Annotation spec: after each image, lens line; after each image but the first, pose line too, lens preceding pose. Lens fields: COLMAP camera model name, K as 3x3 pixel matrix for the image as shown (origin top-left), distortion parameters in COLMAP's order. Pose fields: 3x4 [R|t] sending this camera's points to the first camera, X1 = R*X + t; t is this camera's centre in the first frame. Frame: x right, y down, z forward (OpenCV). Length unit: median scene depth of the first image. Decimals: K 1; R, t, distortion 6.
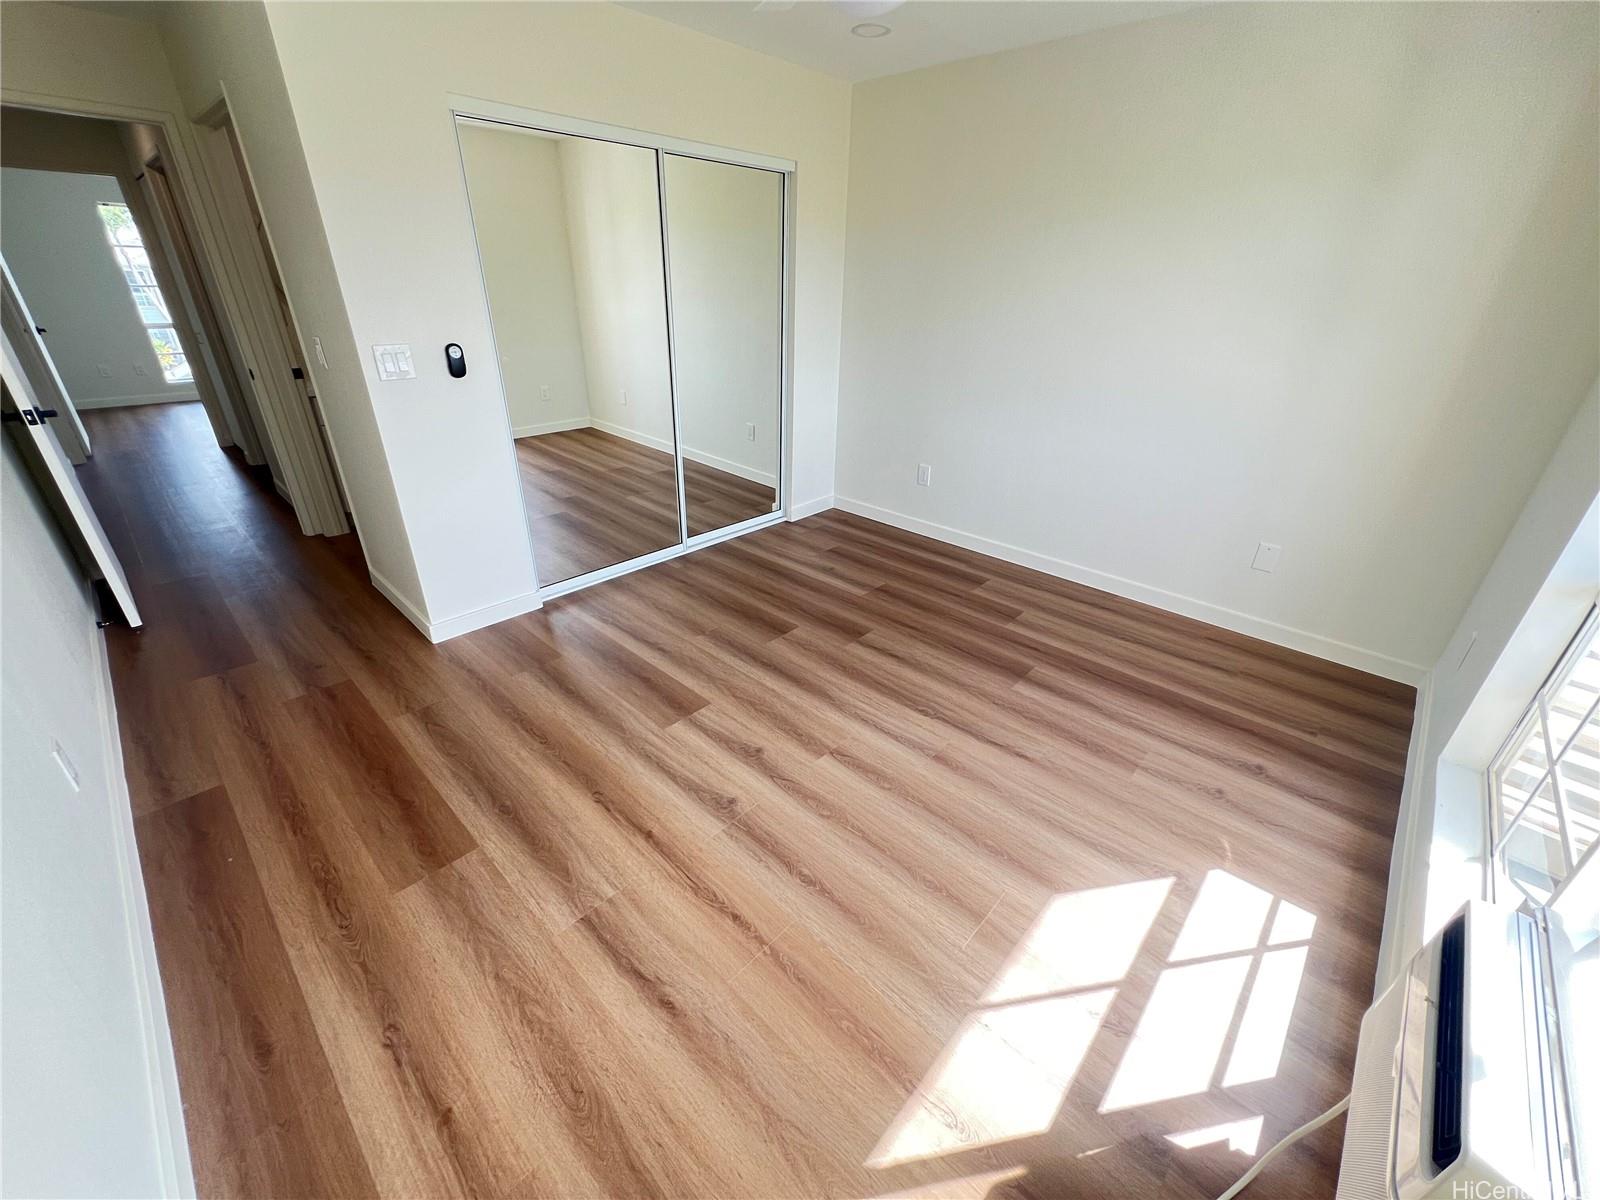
lens RADIAL K [[638.0, 0, 800.0], [0, 638.0, 600.0], [0, 0, 1]] dist [0.009910, -0.000113]
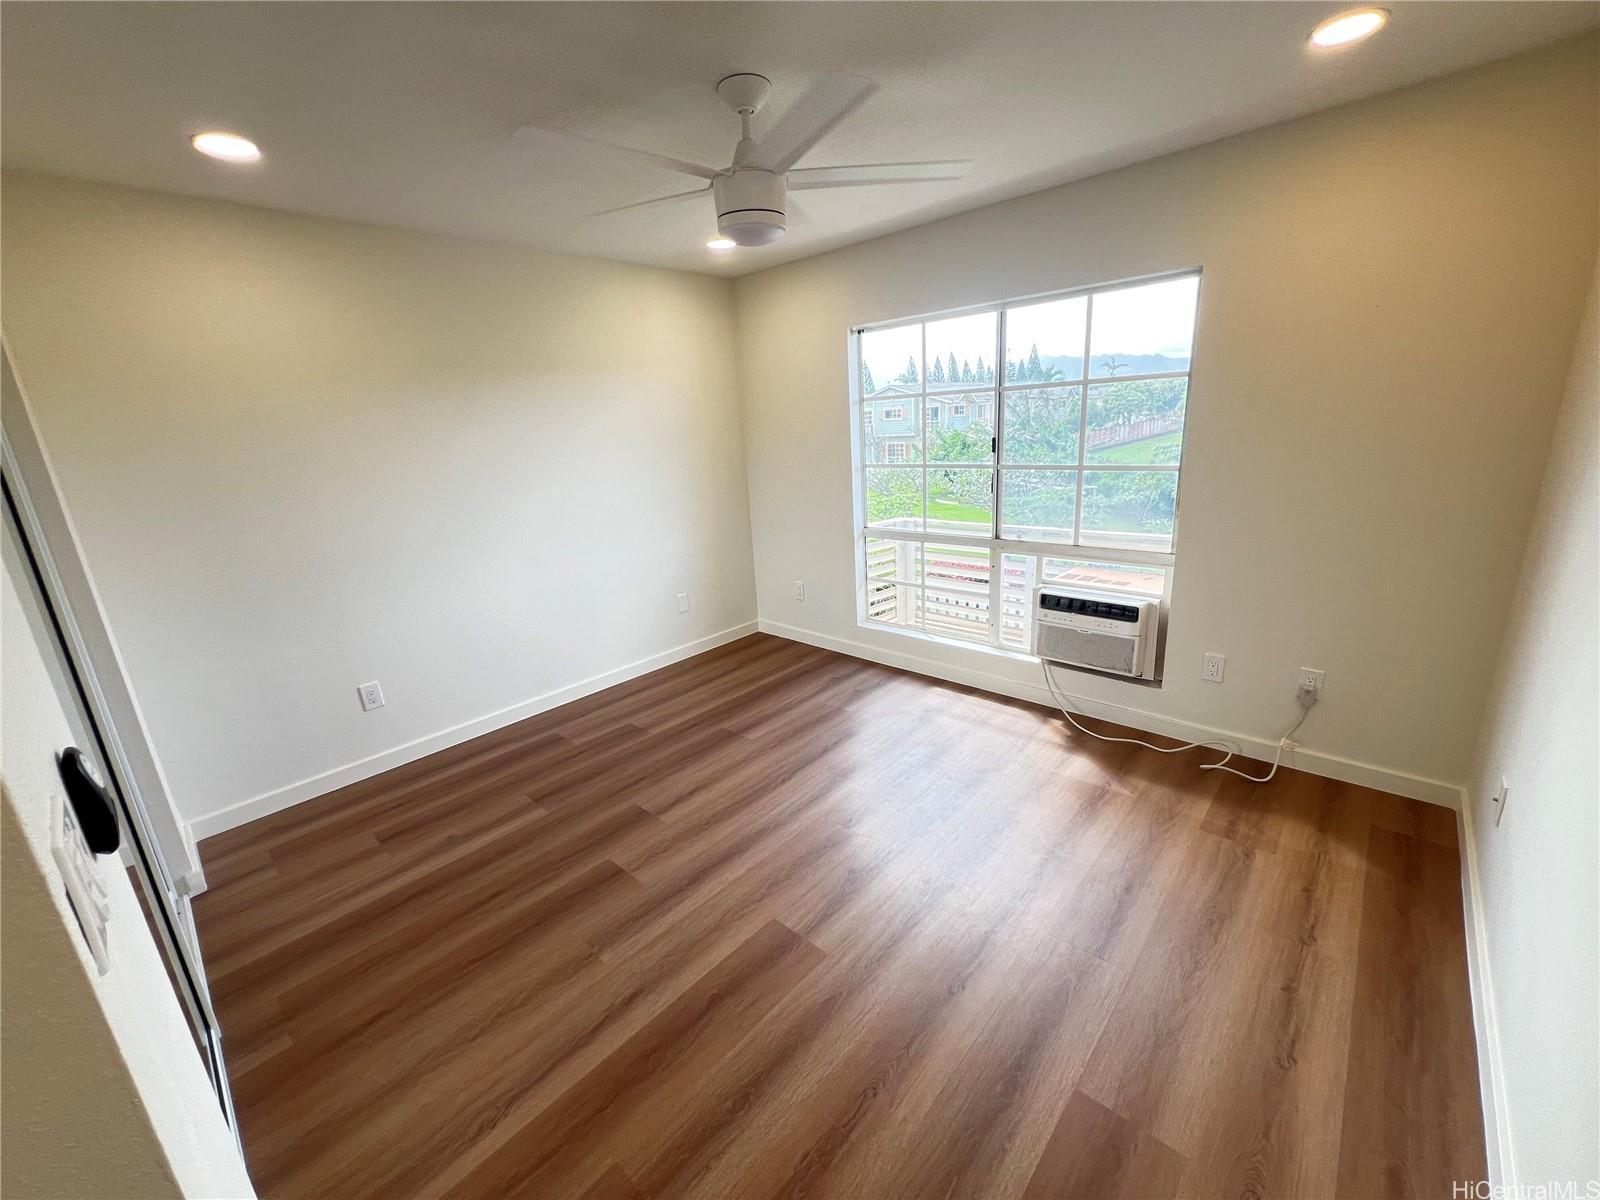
lens RADIAL K [[644.0, 0, 800.5], [0, 644.0, 586.0], [0, 0, 1]] dist [0.009997, -0.000034]
pose [[-0.013692, -0.265699, 0.963959, -0.735415], [0.502208, 0.831805, 0.236406, -0.330682], [-0.864638, 0.487345, 0.122047, 0.591669]]
